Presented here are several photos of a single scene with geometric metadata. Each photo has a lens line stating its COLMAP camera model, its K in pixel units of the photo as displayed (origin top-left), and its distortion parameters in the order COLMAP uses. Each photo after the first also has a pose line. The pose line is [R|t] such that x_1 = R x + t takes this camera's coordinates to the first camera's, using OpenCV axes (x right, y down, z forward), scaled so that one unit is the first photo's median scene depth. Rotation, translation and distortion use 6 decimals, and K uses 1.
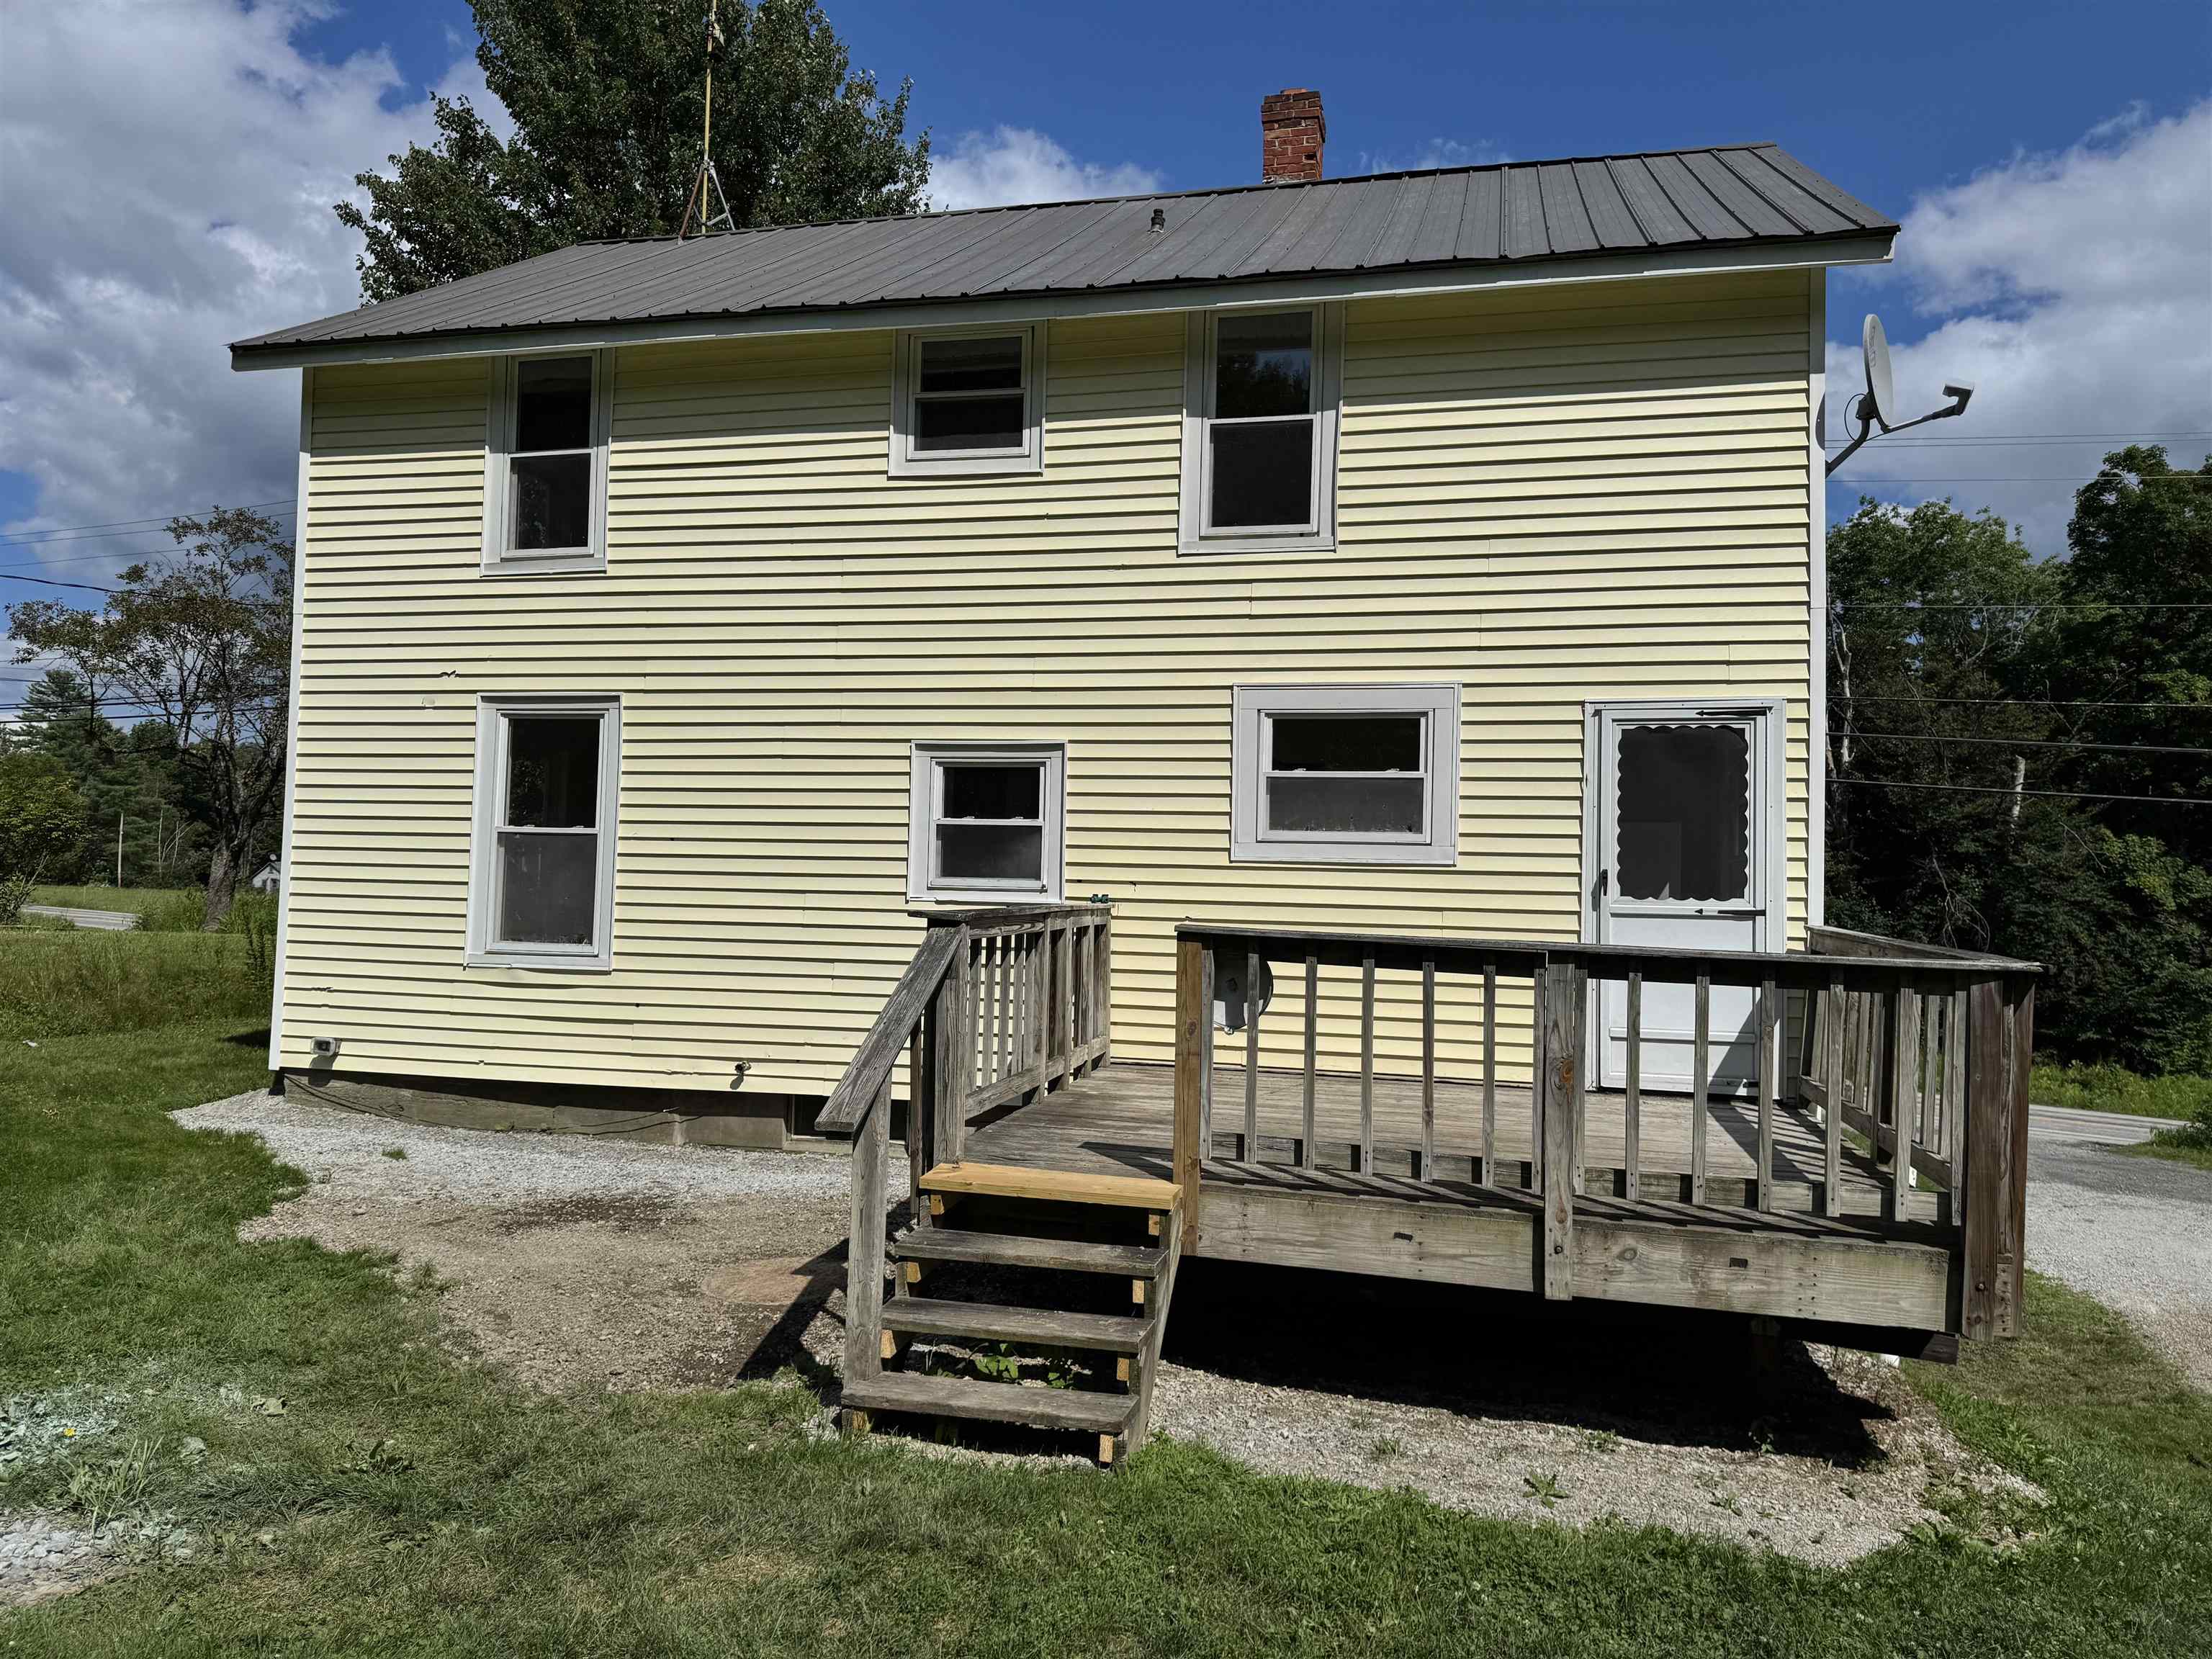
lens RADIAL K [[1512.5, 0, 1106.0], [0, 1512.5, 829.5], [0, 0, 1]] dist [0.118641, -0.170958]
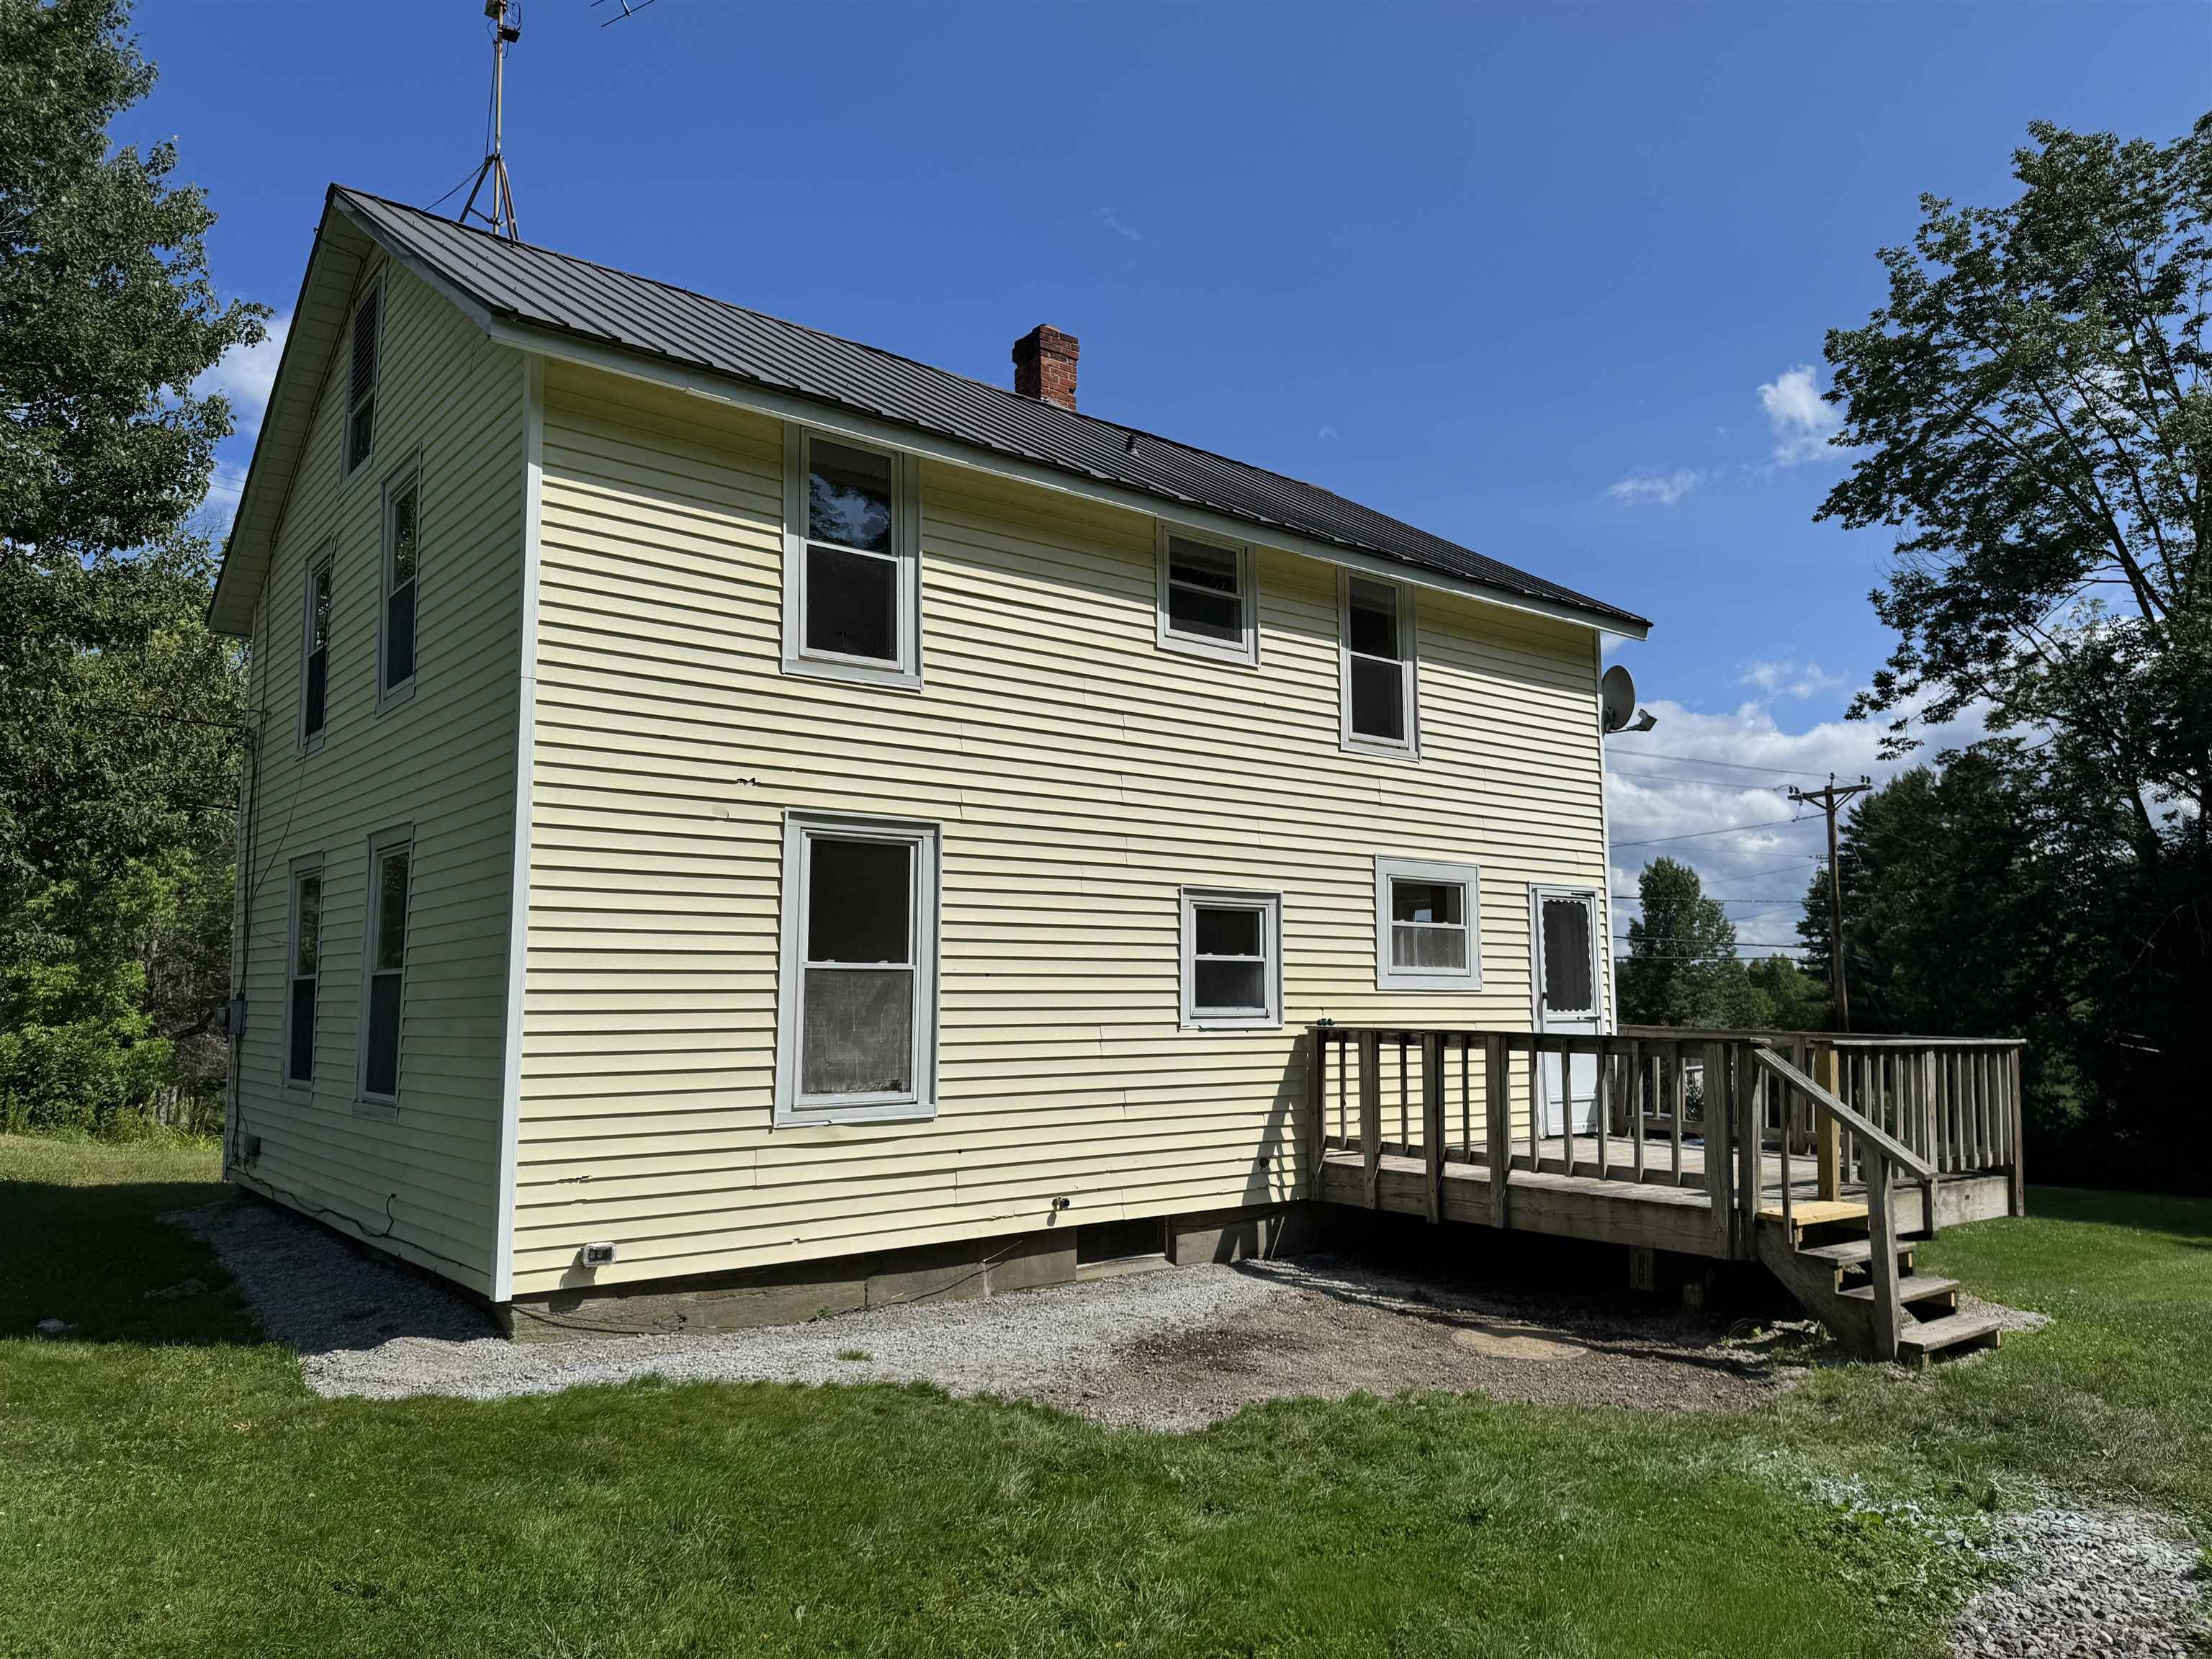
lens RADIAL K [[1620.8, 0, 1204.1], [0, 1620.8, 814.9], [0, 0, 1]] dist [0.130847, -0.001690]
pose [[0.571087, 0.070628, 0.817845, -1.137368], [-0.017767, 0.997122, -0.073704, -0.022942], [-0.820697, 0.027561, 0.570698, 0.309597]]
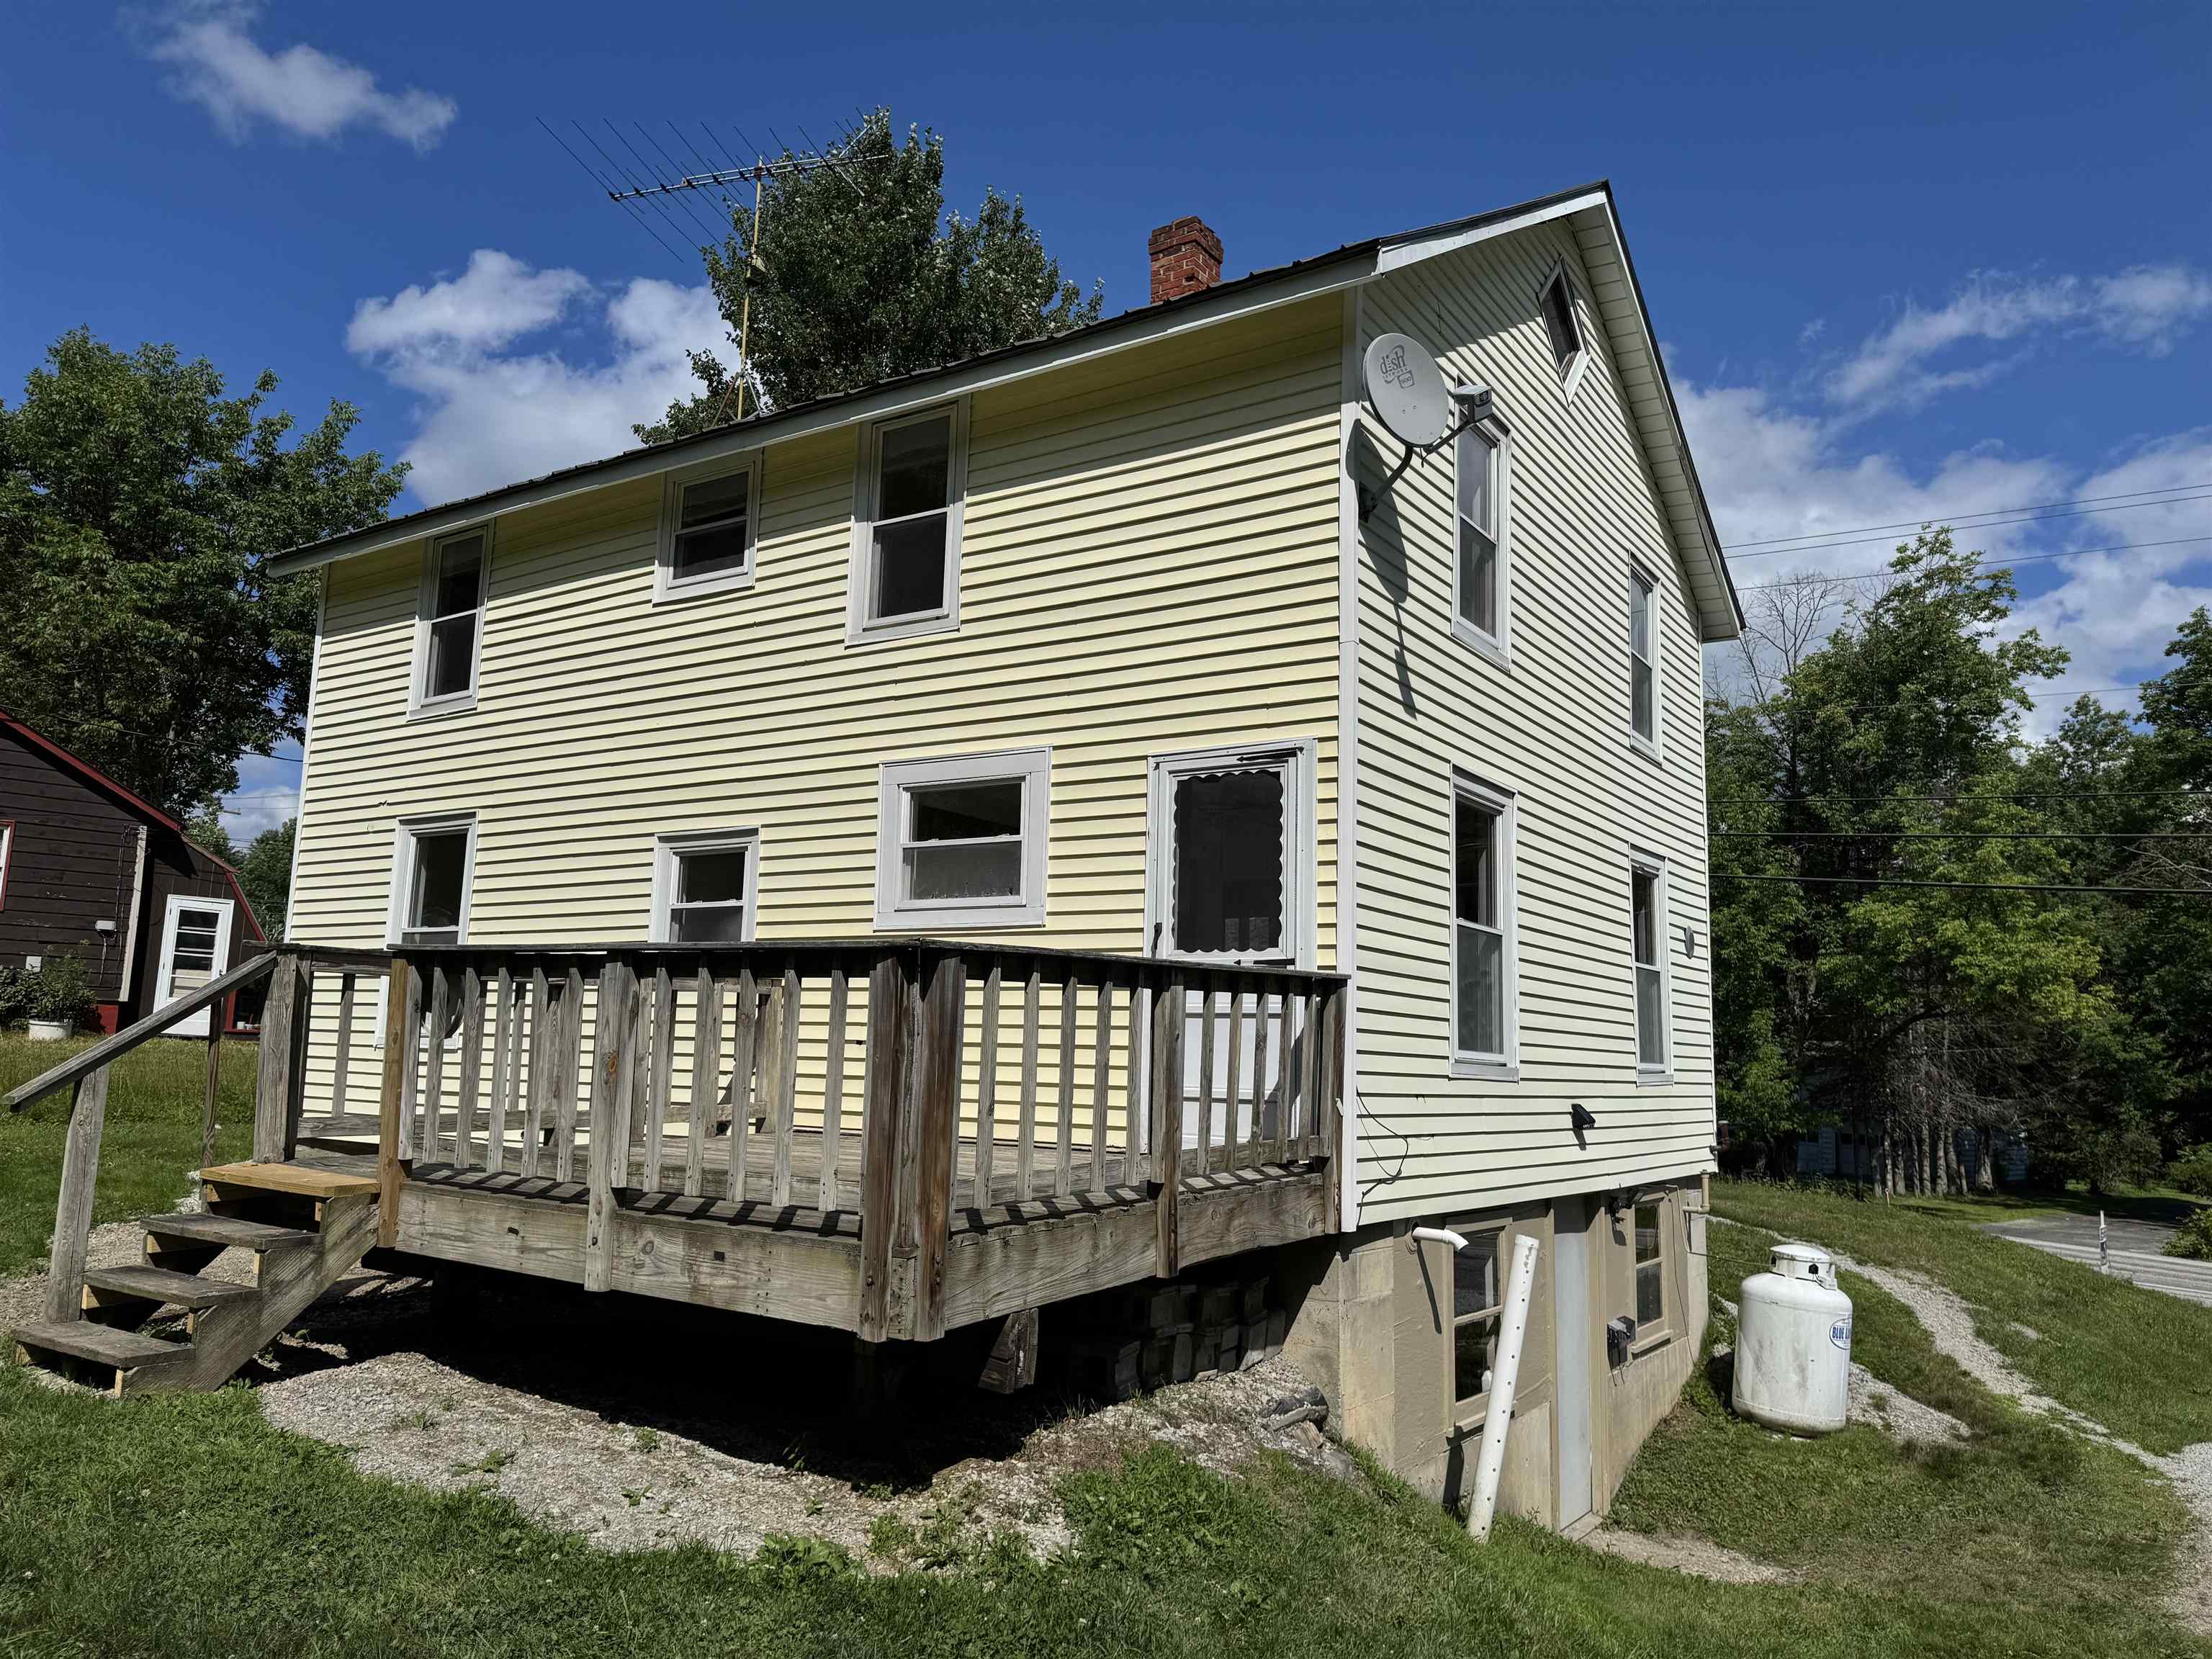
lens RADIAL K [[1512.5, 0, 1106.0], [0, 1512.5, 829.5], [0, 0, 1]] dist [0.118641, -0.170958]
pose [[0.938329, -0.047203, -0.342508, 0.580123], [0.007991, 0.993333, -0.115005, 0.071359], [0.345653, 0.105175, 0.932450, 0.076872]]
